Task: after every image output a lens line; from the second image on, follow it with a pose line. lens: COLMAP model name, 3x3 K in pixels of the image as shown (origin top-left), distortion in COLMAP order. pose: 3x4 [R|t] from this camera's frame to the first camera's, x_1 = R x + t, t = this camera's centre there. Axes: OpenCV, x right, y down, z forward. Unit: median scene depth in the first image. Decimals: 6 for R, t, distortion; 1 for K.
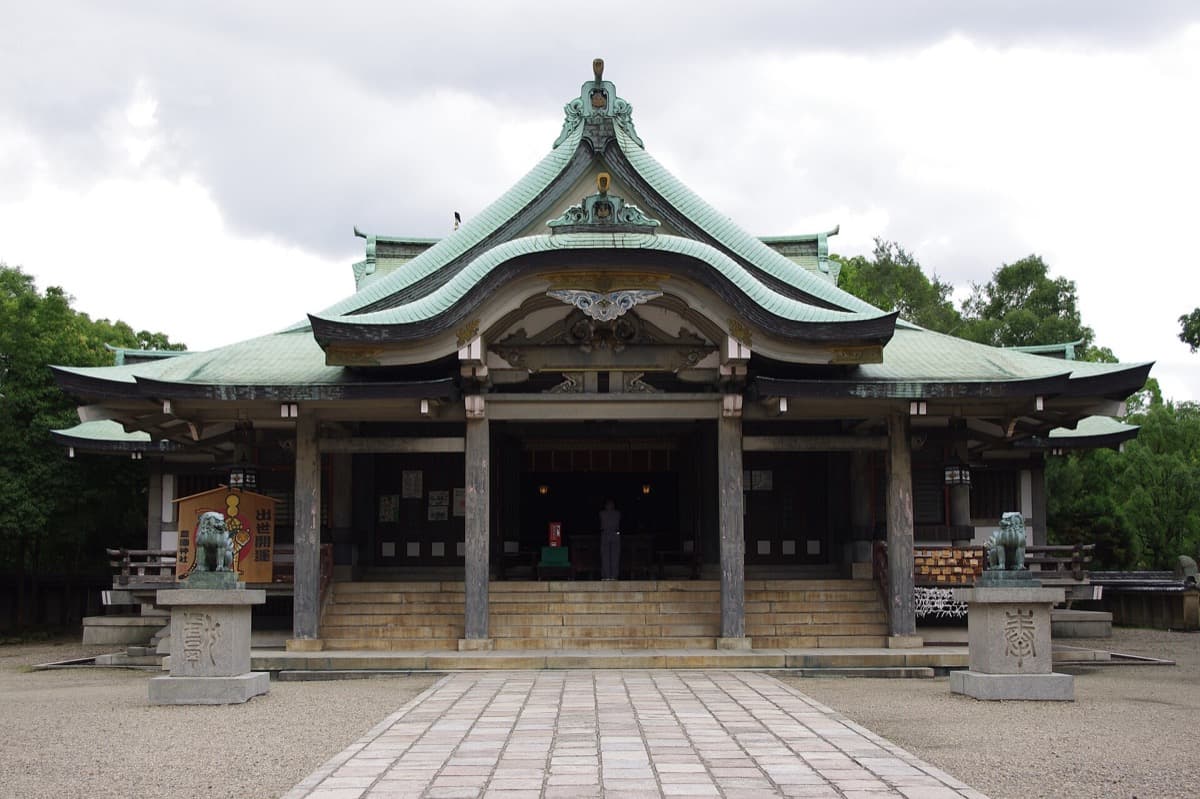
lens RADIAL K [[1931.7, 0, 600.0], [0, 1931.7, 399.5], [0, 0, 1]] dist [0.000269, -0.005334]
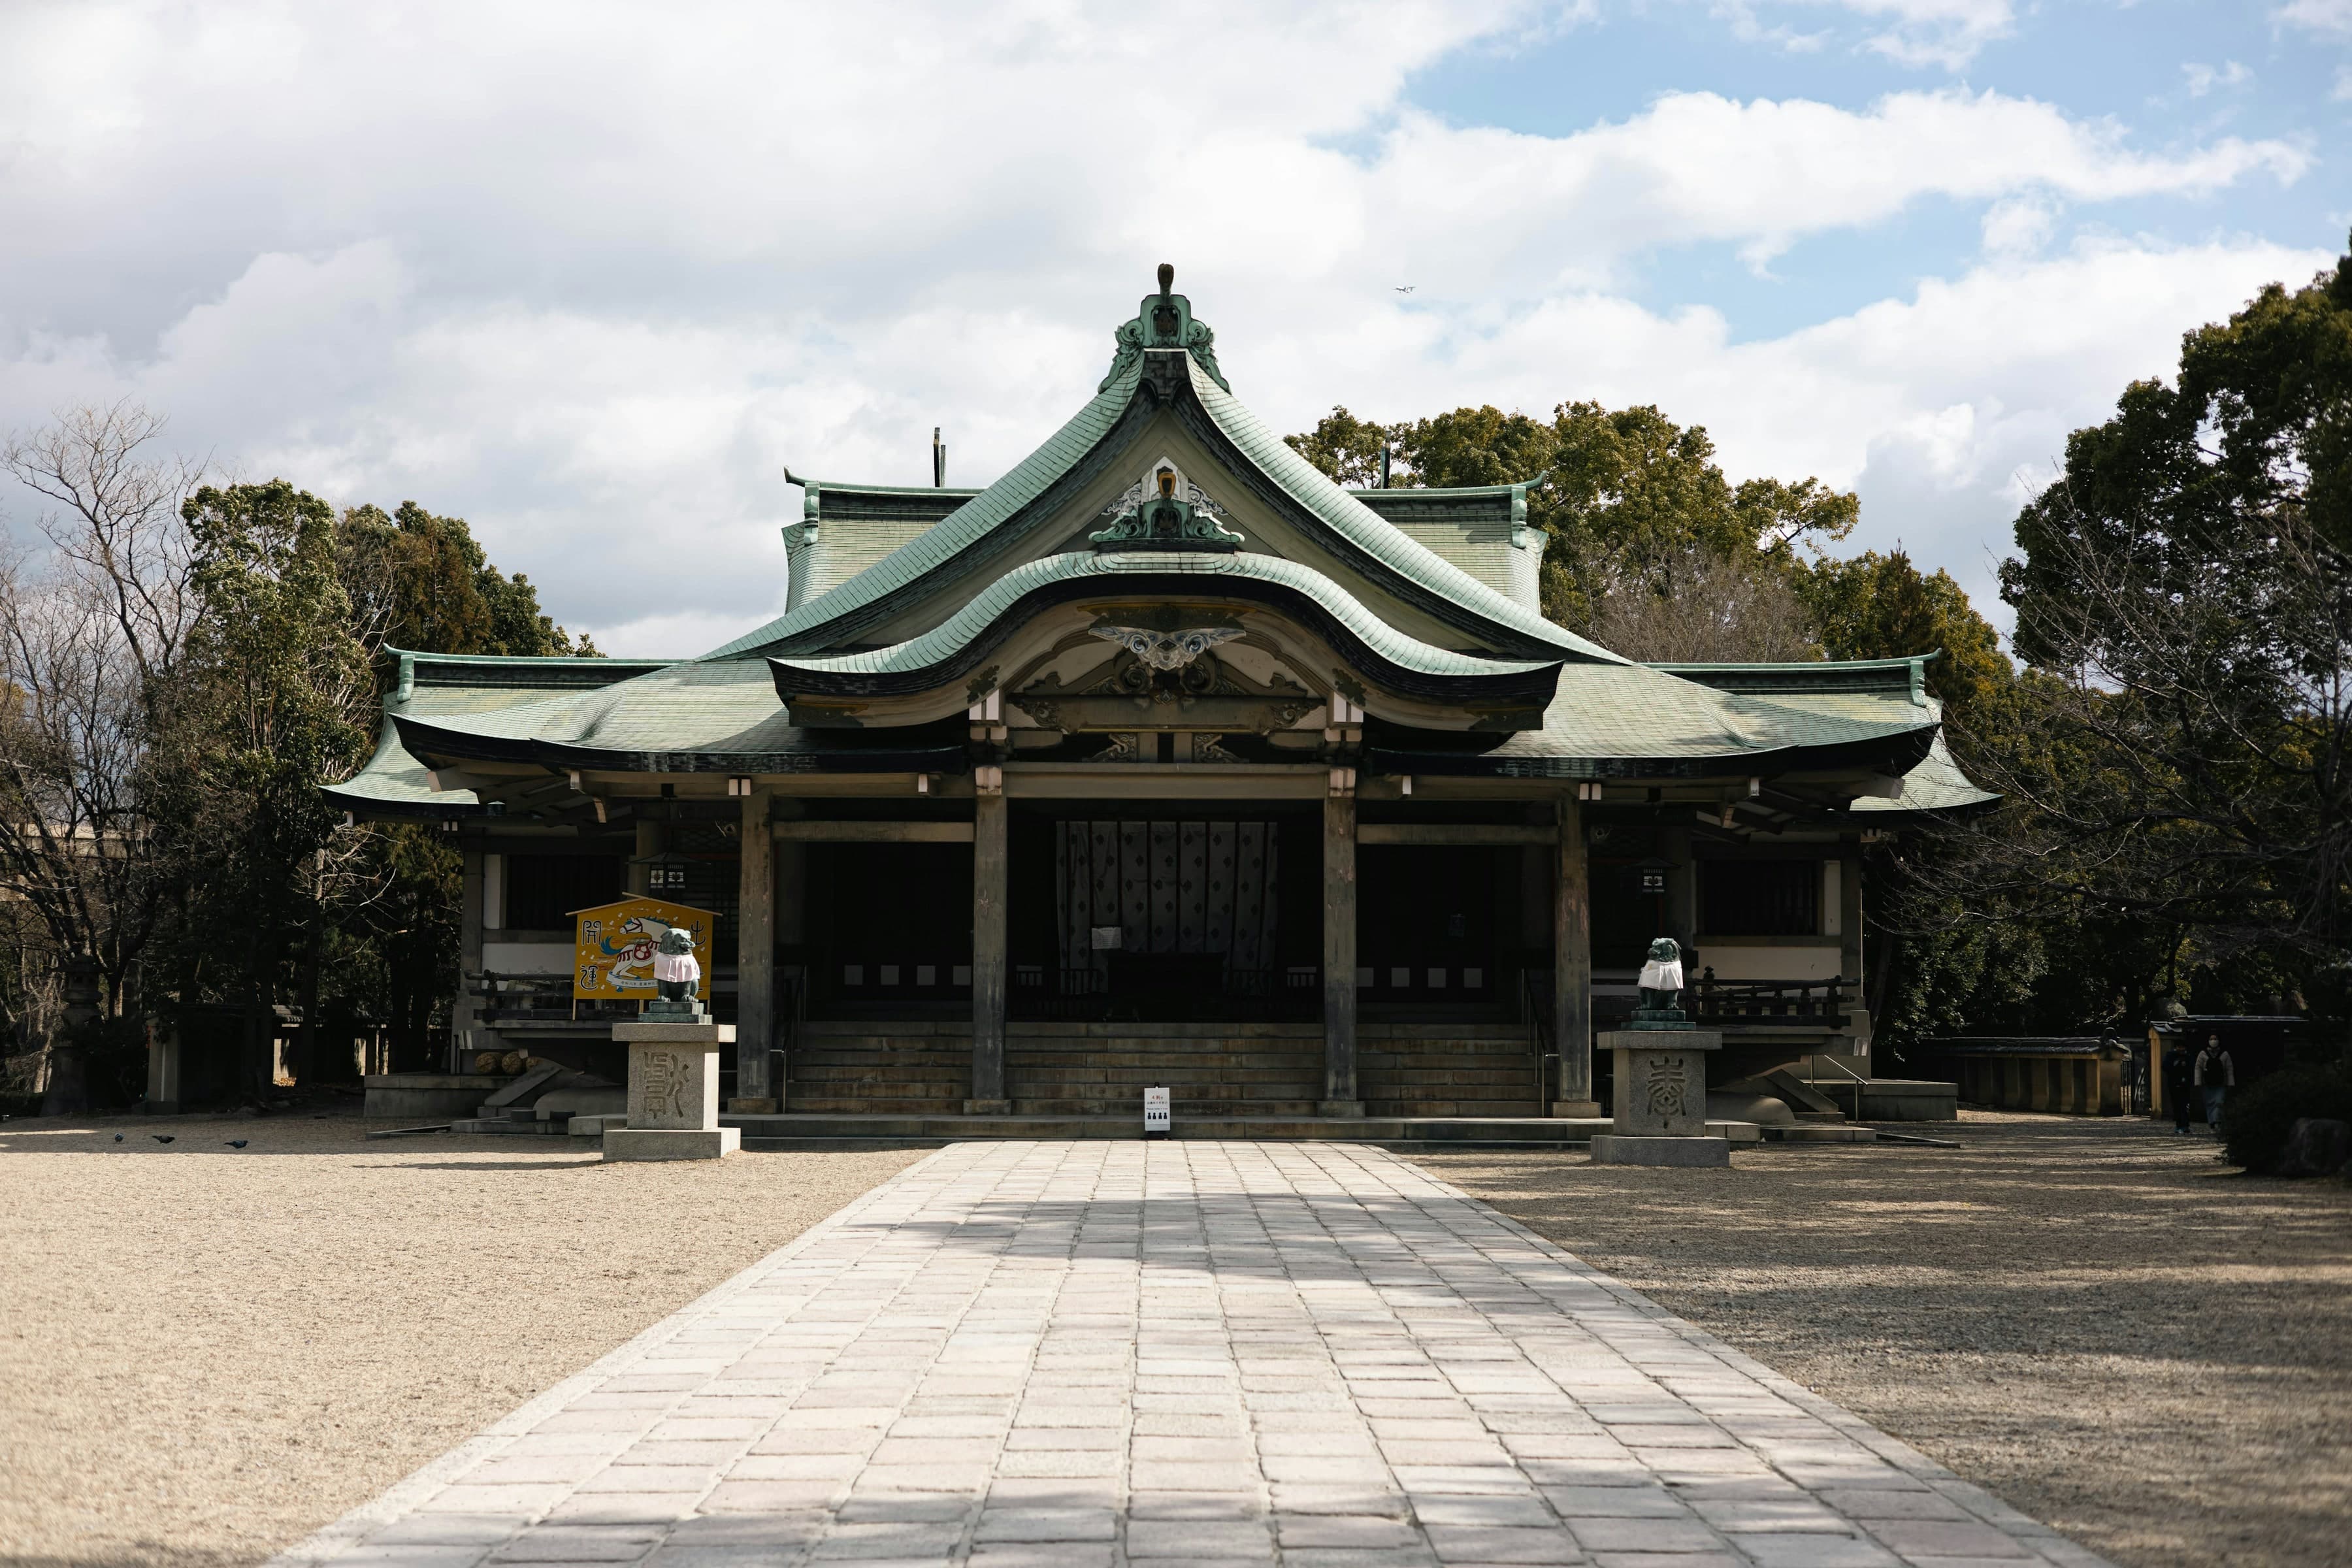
lens RADIAL K [[3786.2, 0, 1176.0], [0, 3786.2, 784.0], [0, 0, 1]] dist [0.000269, -0.005334]
pose [[0.999954, 0.009457, -0.001733, 0.008269], [-0.009406, 0.999585, 0.027242, -0.034202], [0.001990, -0.027225, 0.999627, -0.421194]]
